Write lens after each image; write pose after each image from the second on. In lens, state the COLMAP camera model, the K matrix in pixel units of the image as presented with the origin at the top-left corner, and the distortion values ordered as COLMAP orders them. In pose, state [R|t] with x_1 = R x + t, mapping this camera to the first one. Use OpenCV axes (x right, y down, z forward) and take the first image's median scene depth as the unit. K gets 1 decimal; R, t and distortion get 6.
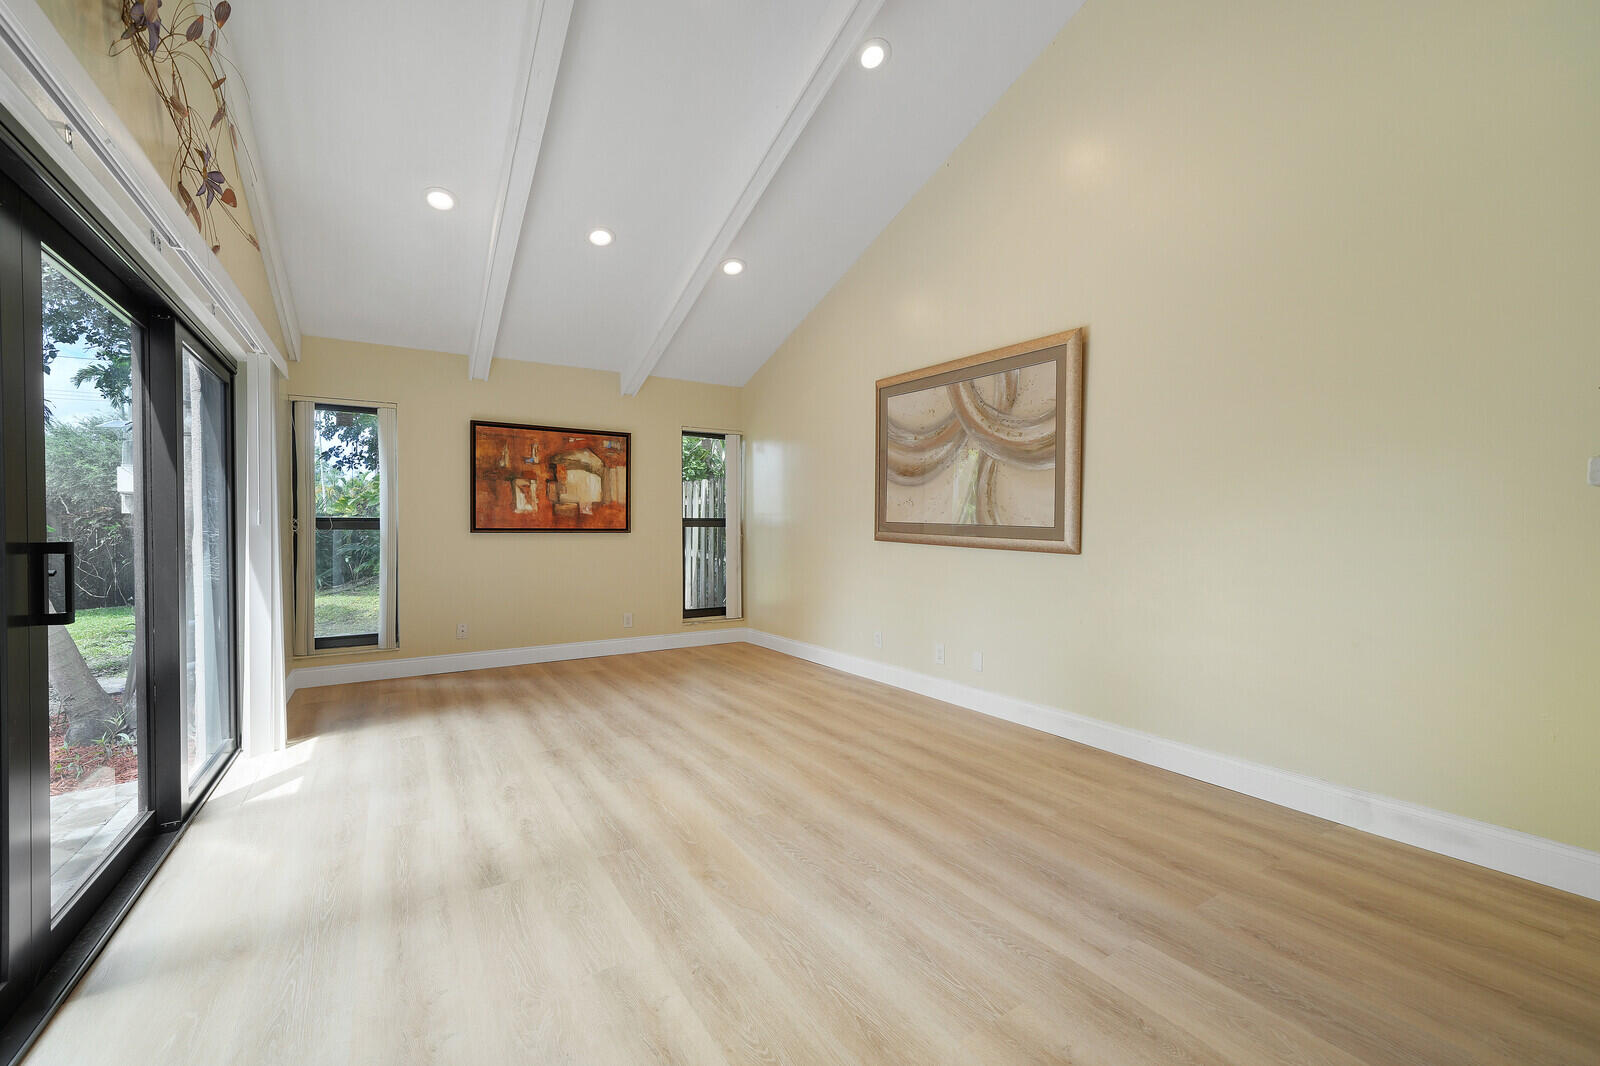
lens RADIAL K [[646.0, 0, 791.1], [0, 646.0, 539.7], [0, 0, 1]] dist [-0.007343, 0.003253]
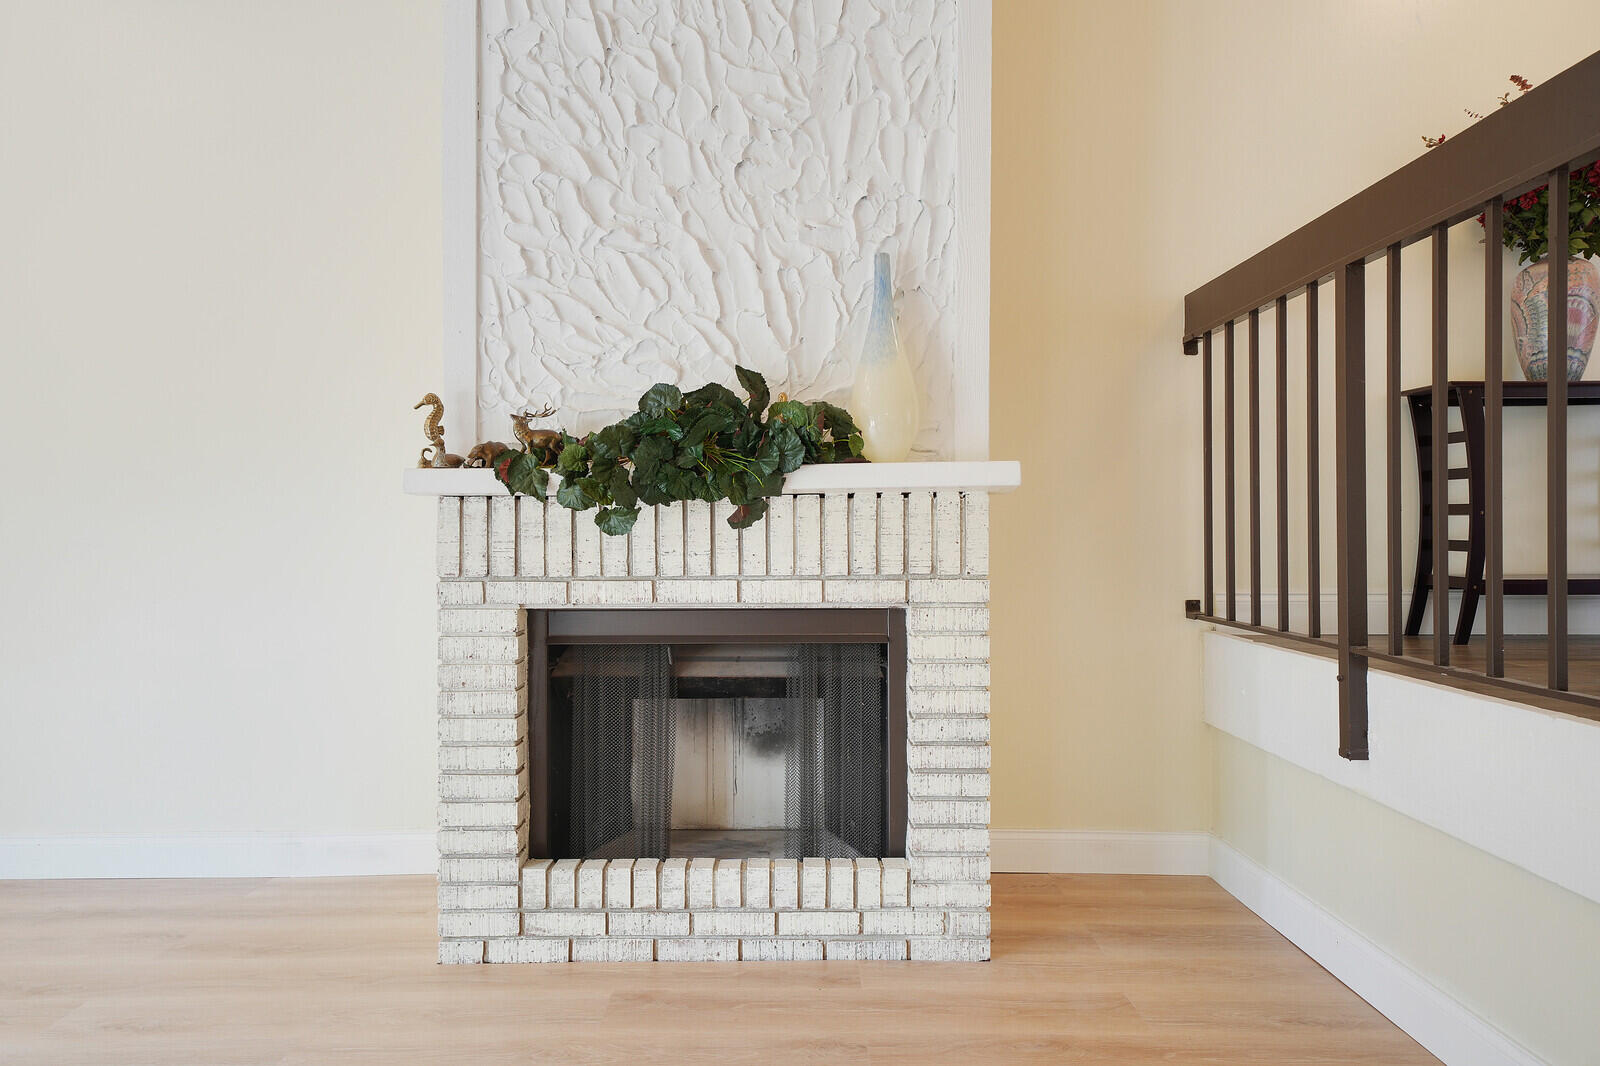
lens RADIAL K [[1070.6, 0, 800.9], [0, 1070.6, 540.8], [0, 0, 1]] dist [0.028497, 0.000962]
pose [[0.516933, -0.005934, 0.856005, -0.004133], [0.013690, 0.999905, -0.001335, 0.004789], [-0.855916, 0.012409, 0.516966, -0.199648]]
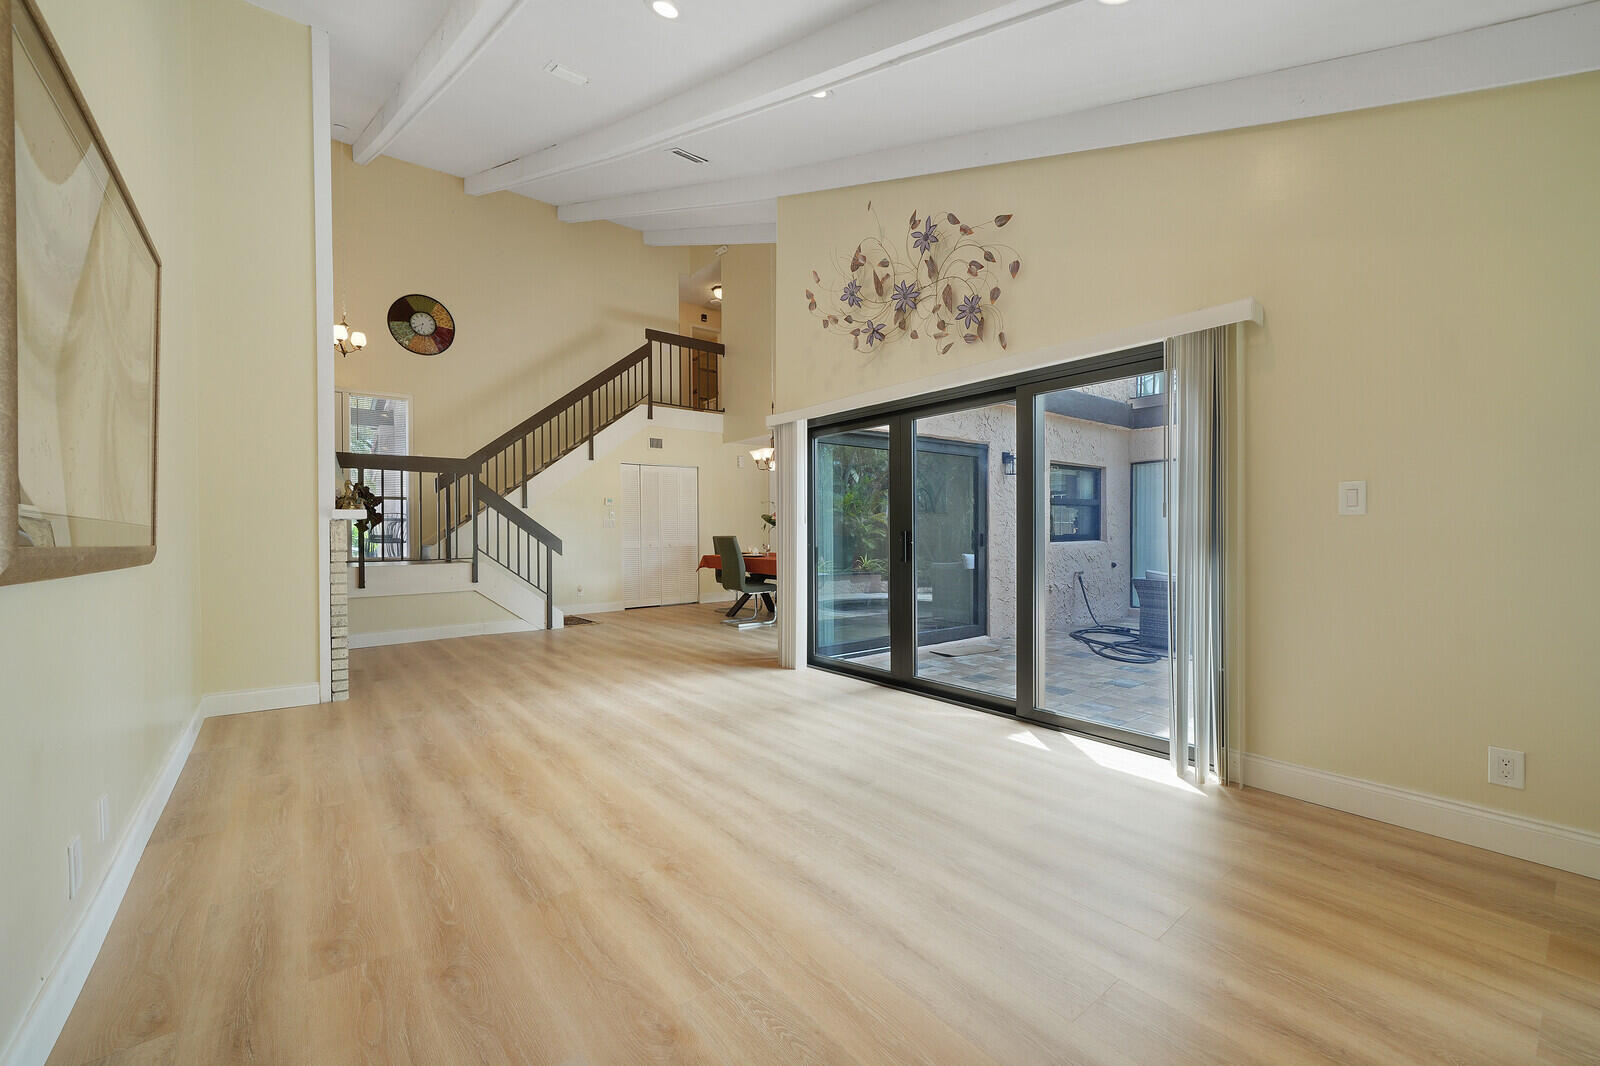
lens RADIAL K [[646.0, 0, 794.6], [0, 646.0, 539.1], [0, 0, 1]] dist [-0.007343, 0.003253]
pose [[-0.993256, 0.011293, -0.115391, -0.151736], [0.007954, 0.999538, 0.029351, -0.020143], [0.115669, 0.028235, -0.992886, 1.513916]]
